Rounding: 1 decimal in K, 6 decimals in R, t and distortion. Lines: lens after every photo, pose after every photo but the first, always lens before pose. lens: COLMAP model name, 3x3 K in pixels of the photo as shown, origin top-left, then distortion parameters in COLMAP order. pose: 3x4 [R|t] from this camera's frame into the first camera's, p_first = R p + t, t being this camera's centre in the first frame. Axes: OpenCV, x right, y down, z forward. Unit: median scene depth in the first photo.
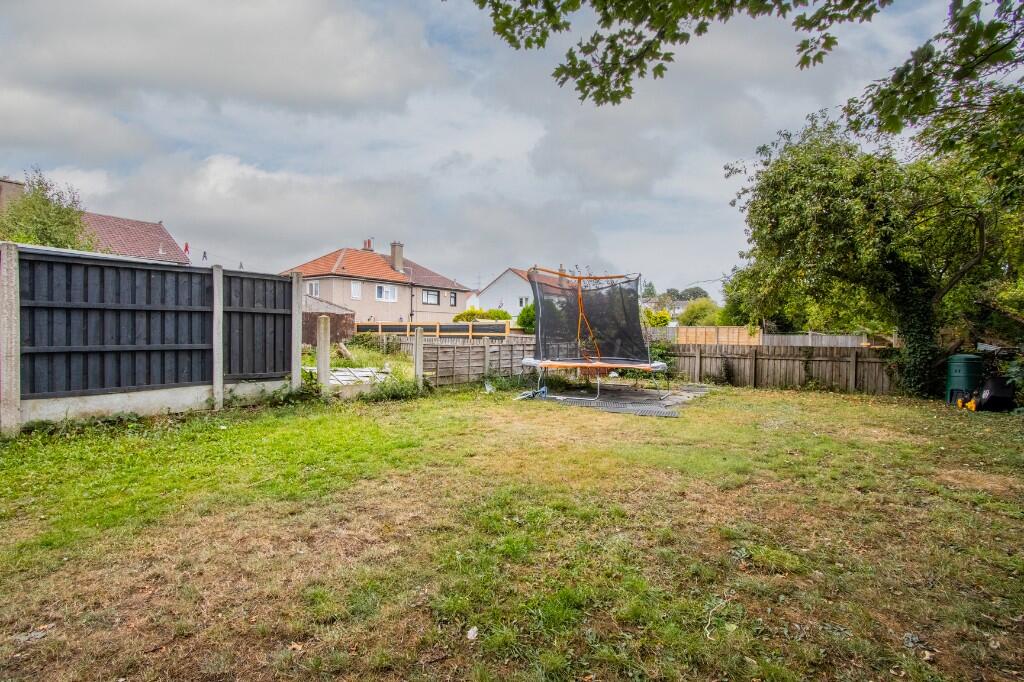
lens RADIAL K [[473.6, 0, 513.0], [0, 473.6, 337.8], [0, 0, 1]] dist [-0.014477, -0.000231]
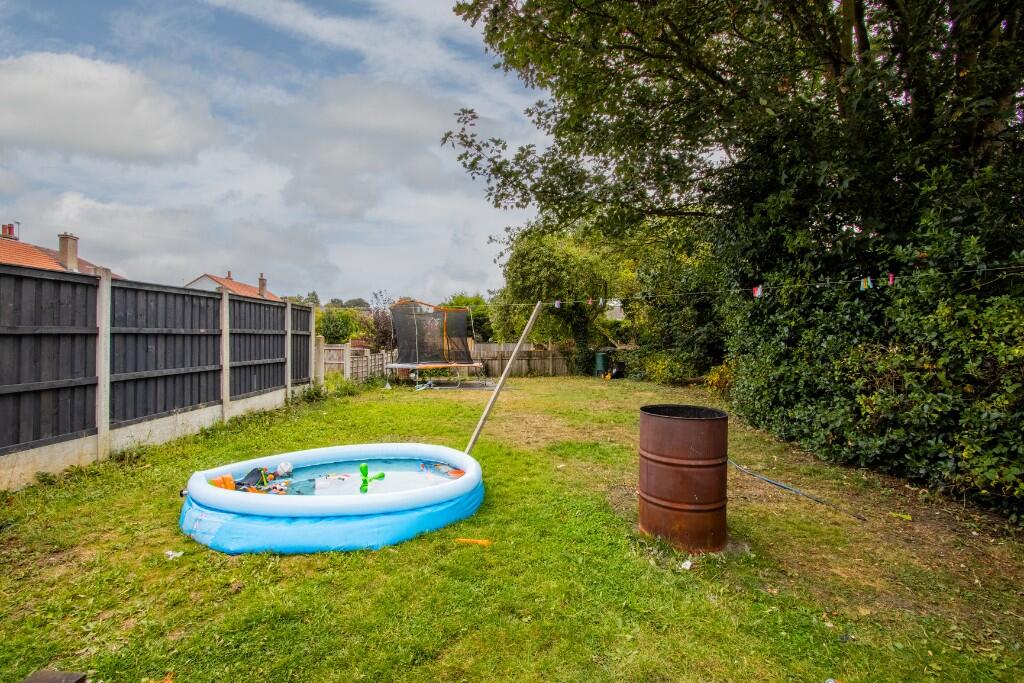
lens RADIAL K [[473.6, 0, 511.3], [0, 473.6, 340.0], [0, 0, 1]] dist [-0.014477, -0.000231]
pose [[0.704090, -0.011435, 0.710018, -0.742401], [0.021864, 0.999745, -0.005580, -0.016496], [-0.709774, 0.019453, 0.704161, -0.170661]]
